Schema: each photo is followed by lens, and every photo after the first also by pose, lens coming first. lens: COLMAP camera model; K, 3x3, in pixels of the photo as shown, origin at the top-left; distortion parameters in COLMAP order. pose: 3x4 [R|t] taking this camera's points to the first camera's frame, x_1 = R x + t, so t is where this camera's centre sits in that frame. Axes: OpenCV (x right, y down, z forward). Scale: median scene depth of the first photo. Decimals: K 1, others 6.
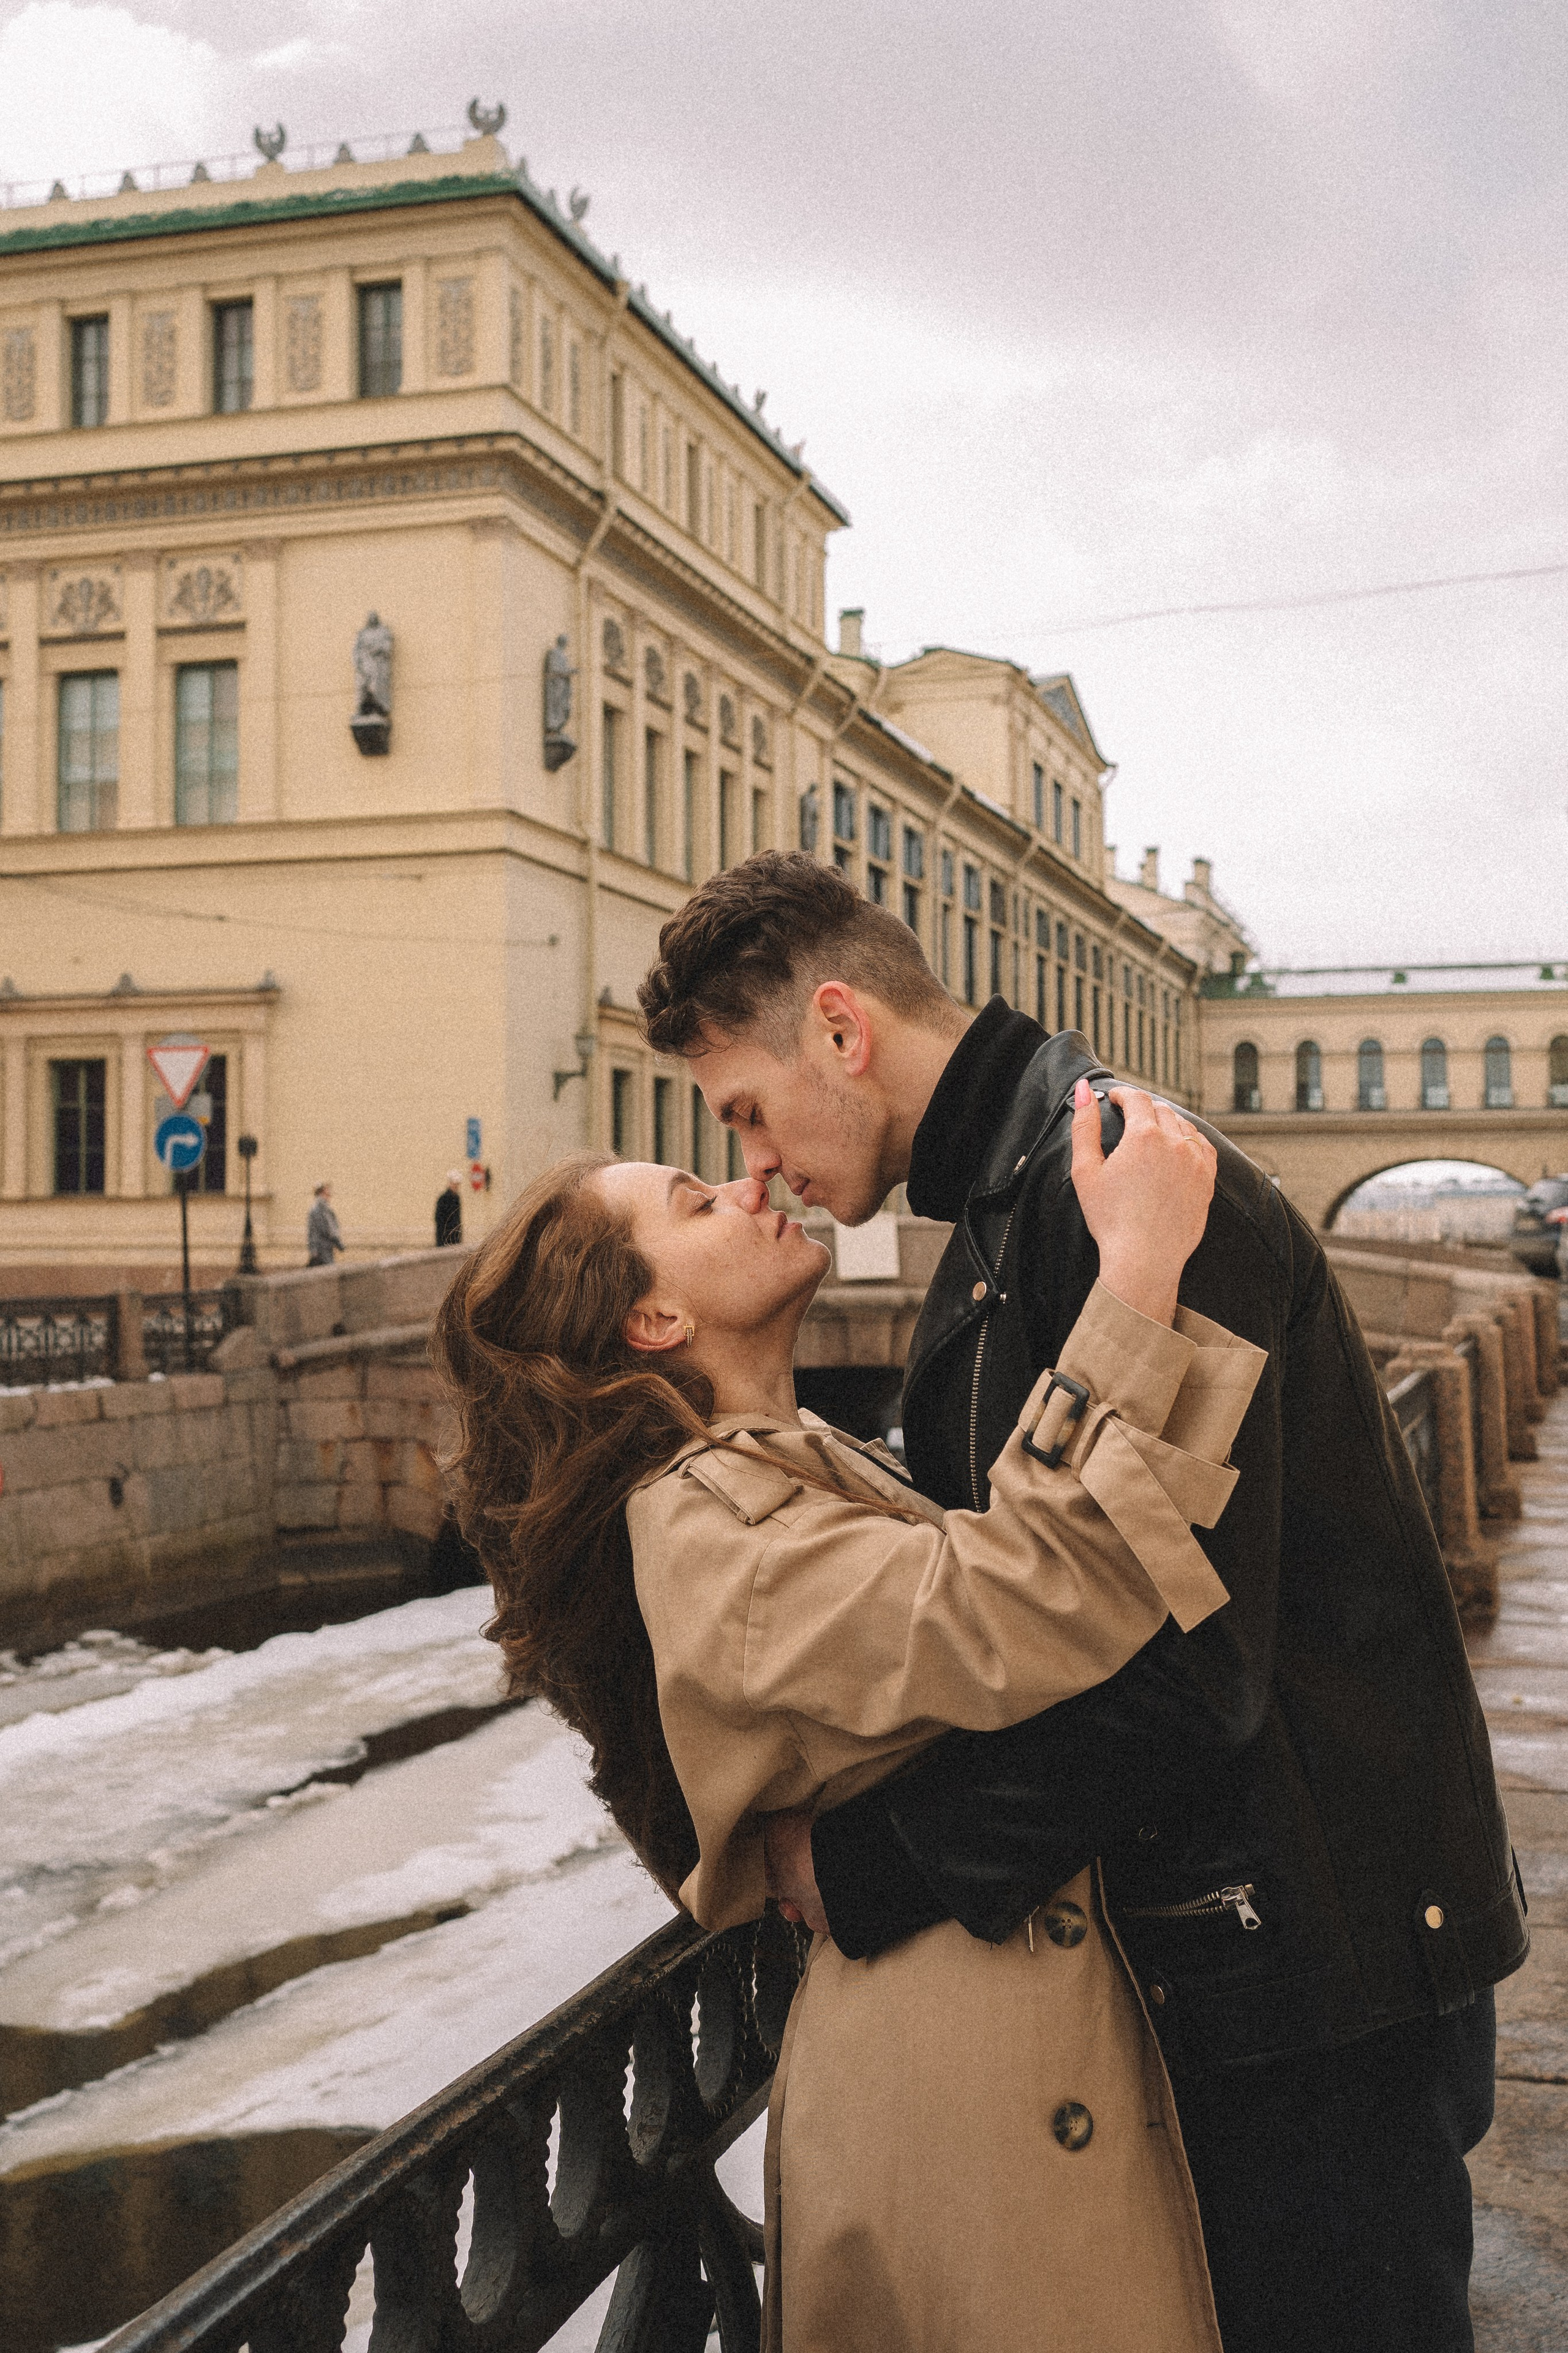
lens RADIAL K [[2436.6, 0, 757.9], [0, 2436.6, 1167.6], [0, 0, 1]] dist [-0.030099, 0.149650]
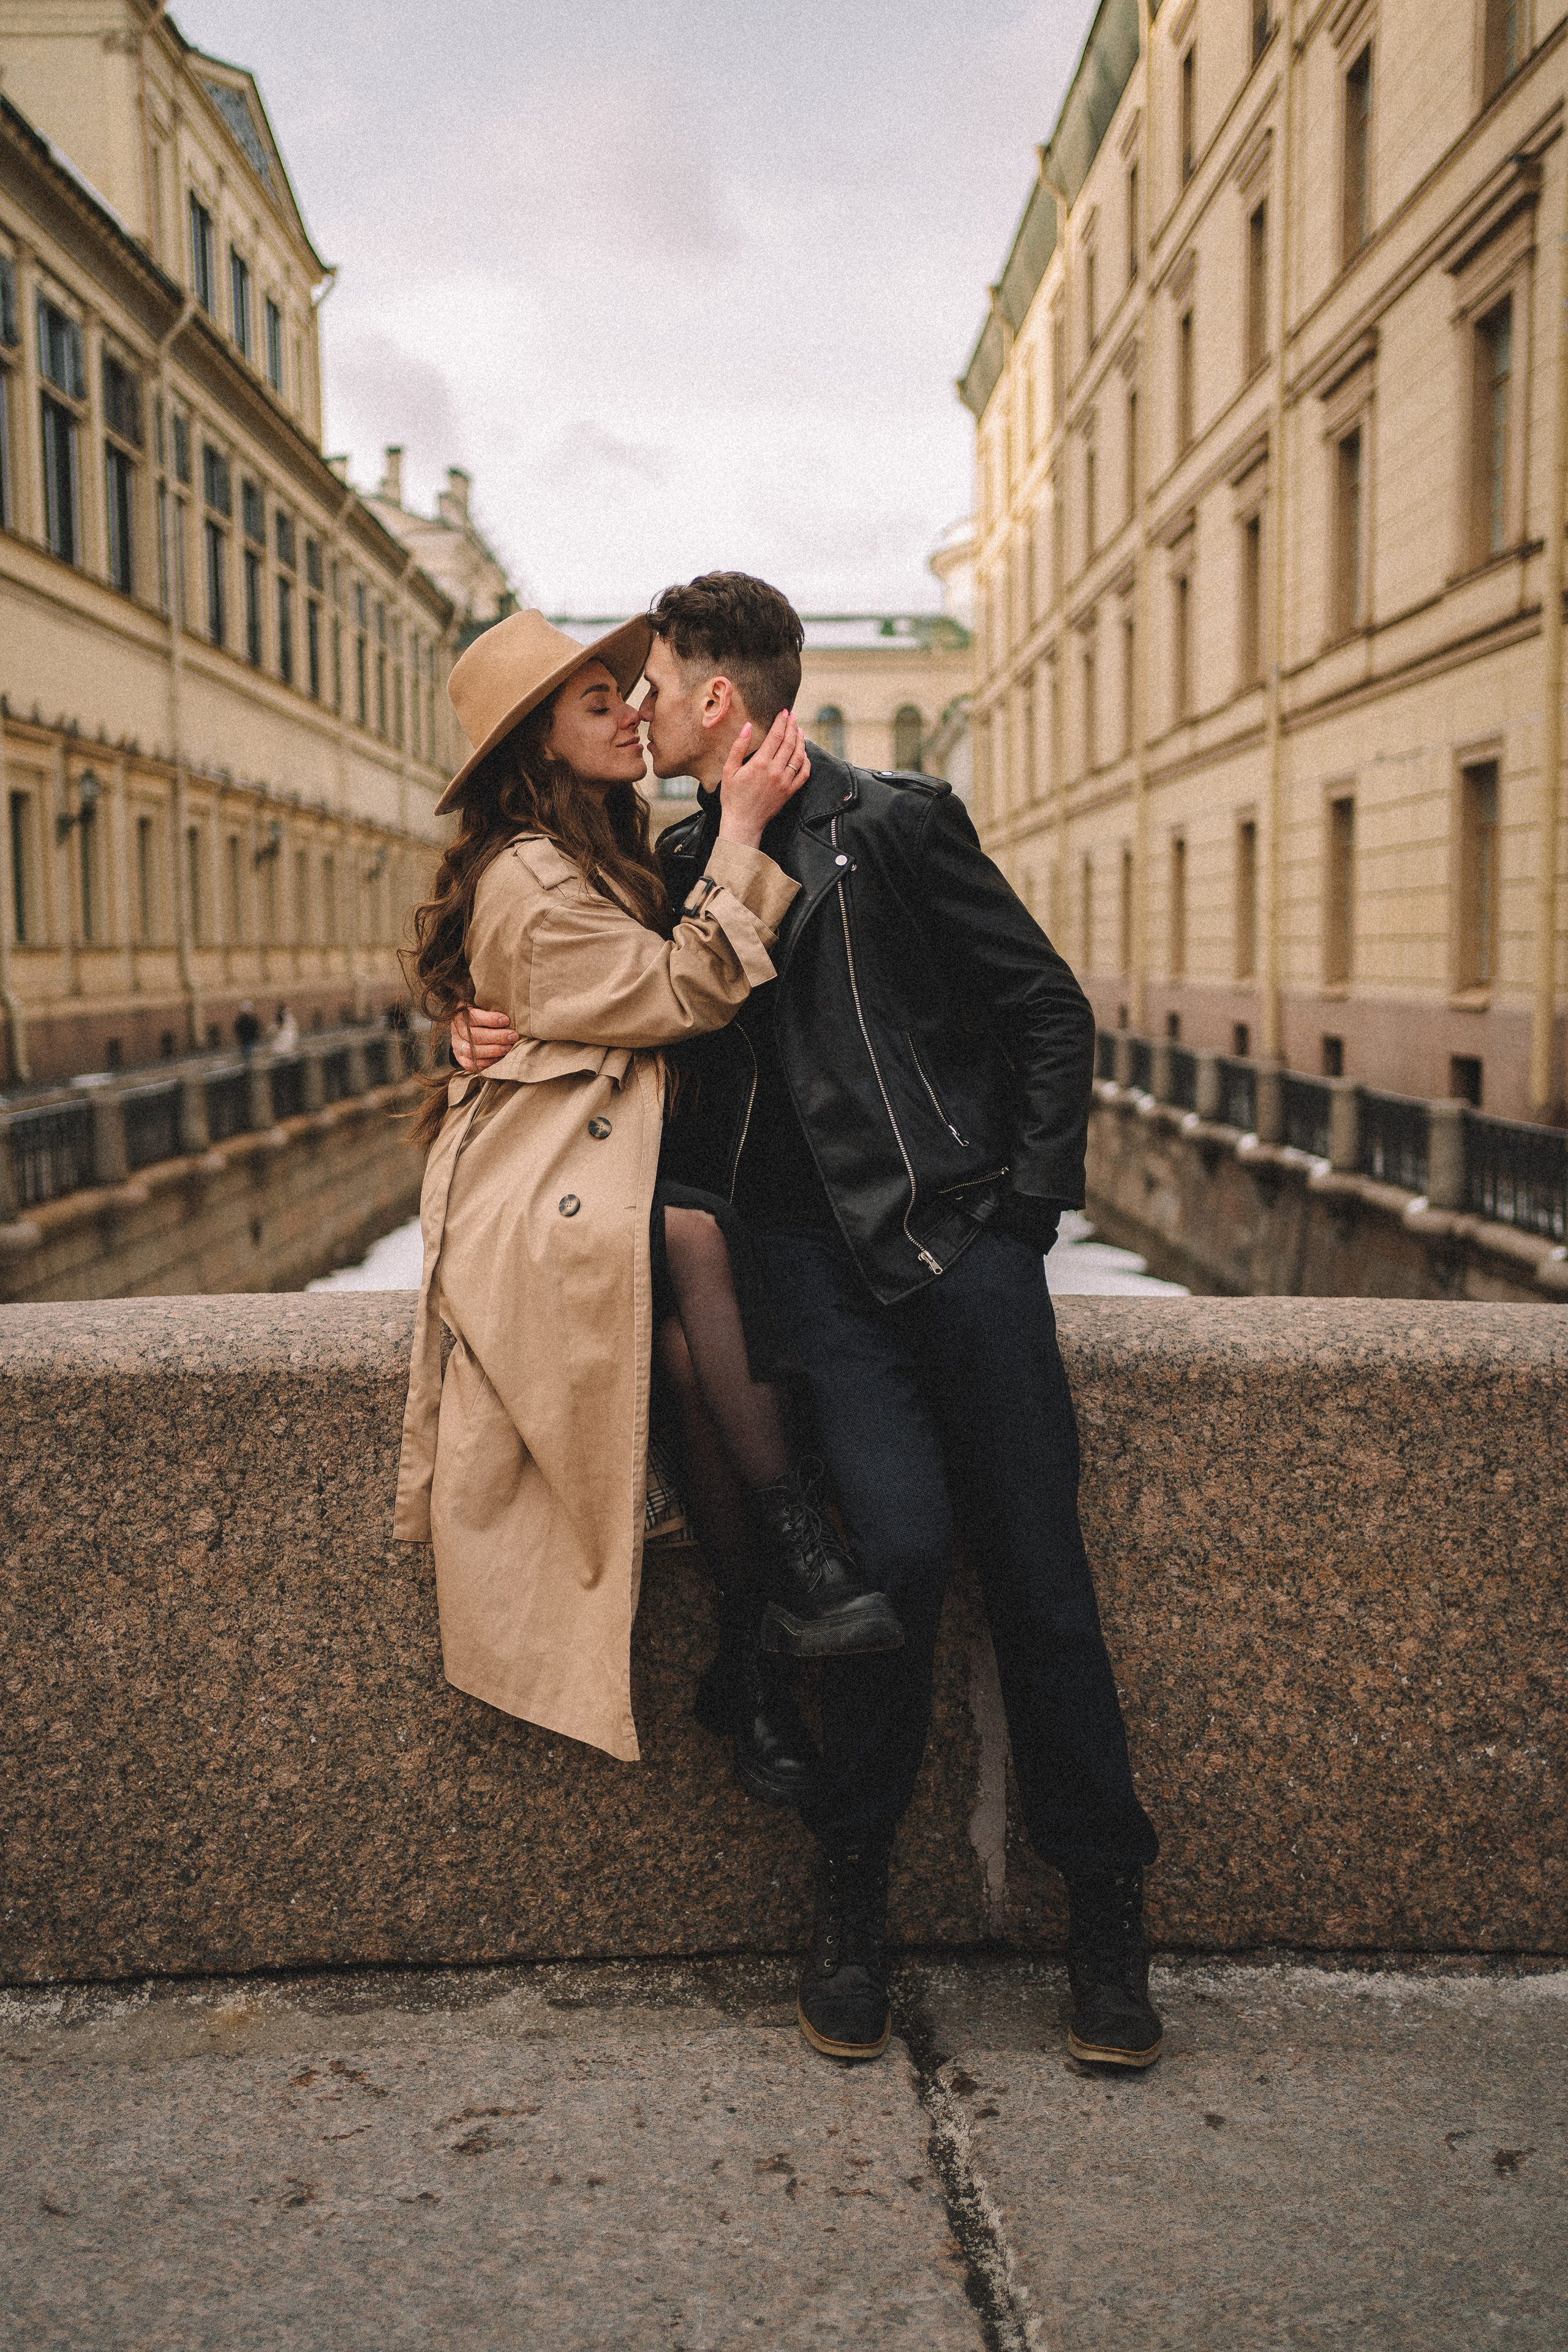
lens RADIAL K [[2366.3, 0, 758.1], [0, 2366.3, 1169.6], [0, 0, 1]] dist [-0.033158, 0.162283]
pose [[0.953324, -0.034610, 0.299959, 0.066762], [-0.001909, 0.992698, 0.120608, 0.005653], [-0.301943, -0.115551, 0.946297, 0.391545]]
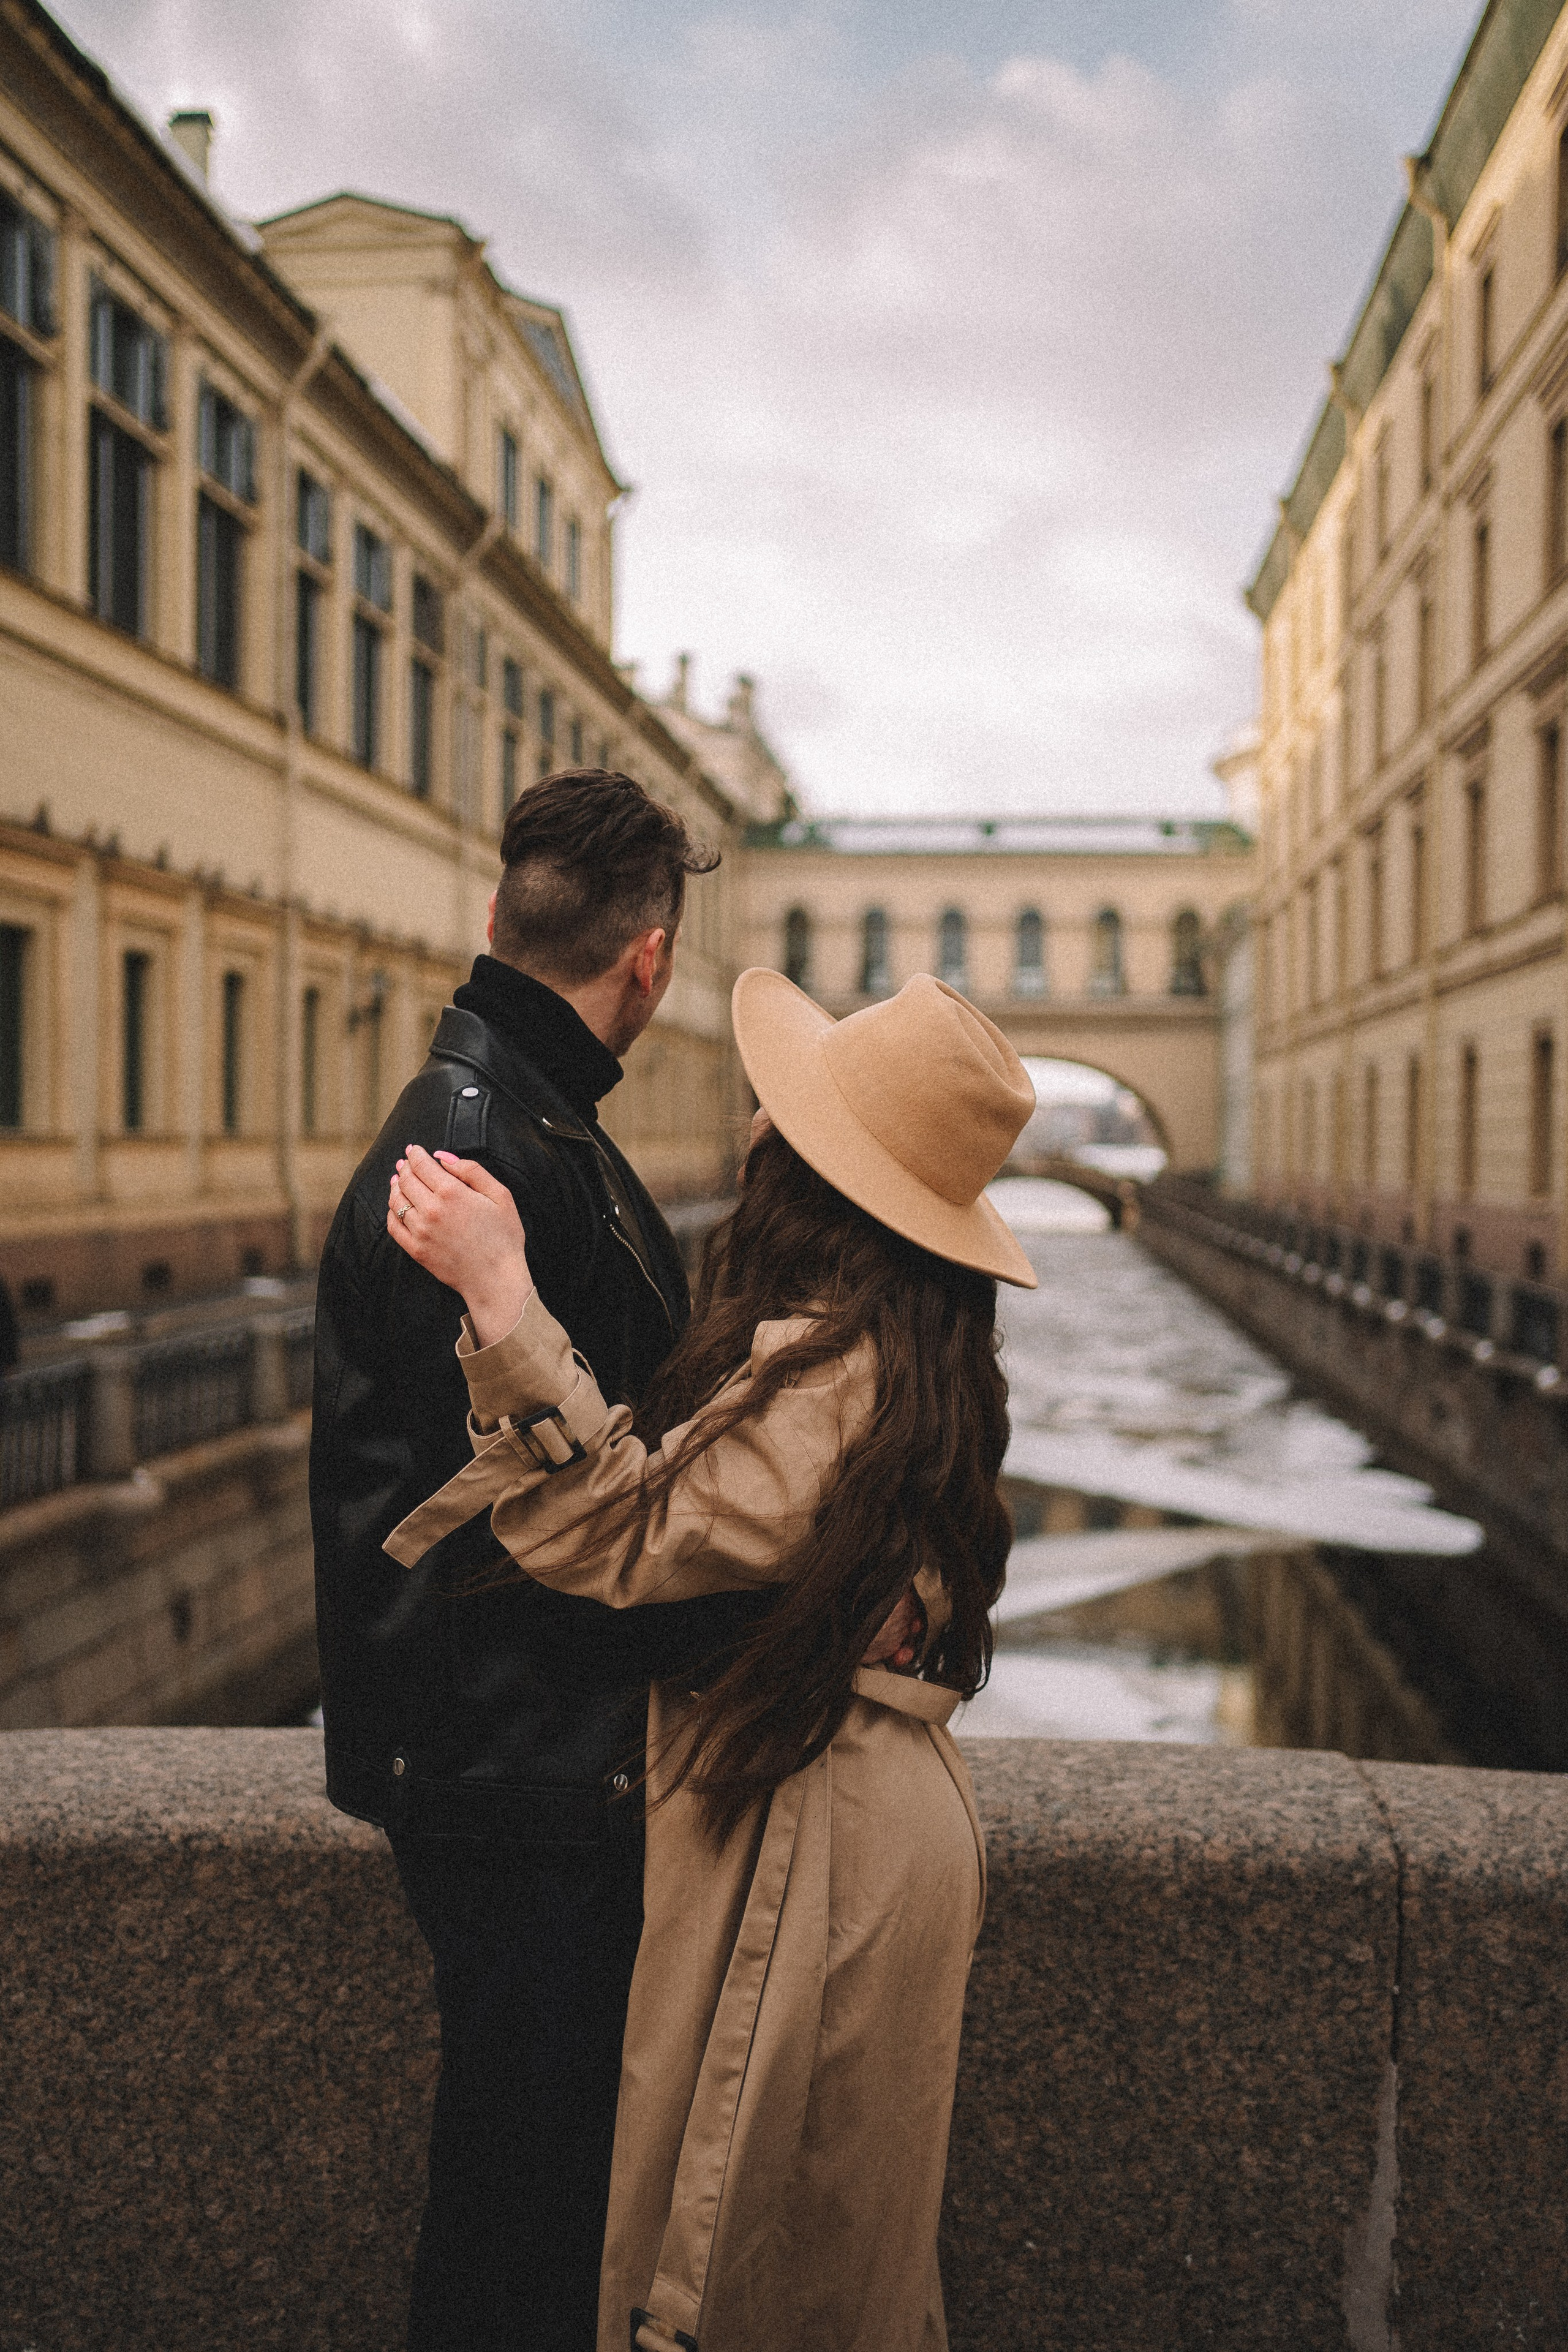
lens RADIAL K [[2366.3, 0, 758.1], [0, 2366.3, 1169.6], [0, 0, 1]] dist [-0.033158, 0.162283]
pose [[0.981384, 0.010505, 0.191770, 0.067297], [-0.018851, 0.998950, 0.041747, 0.003128], [-0.191130, -0.044585, 0.980552, 0.396073]]
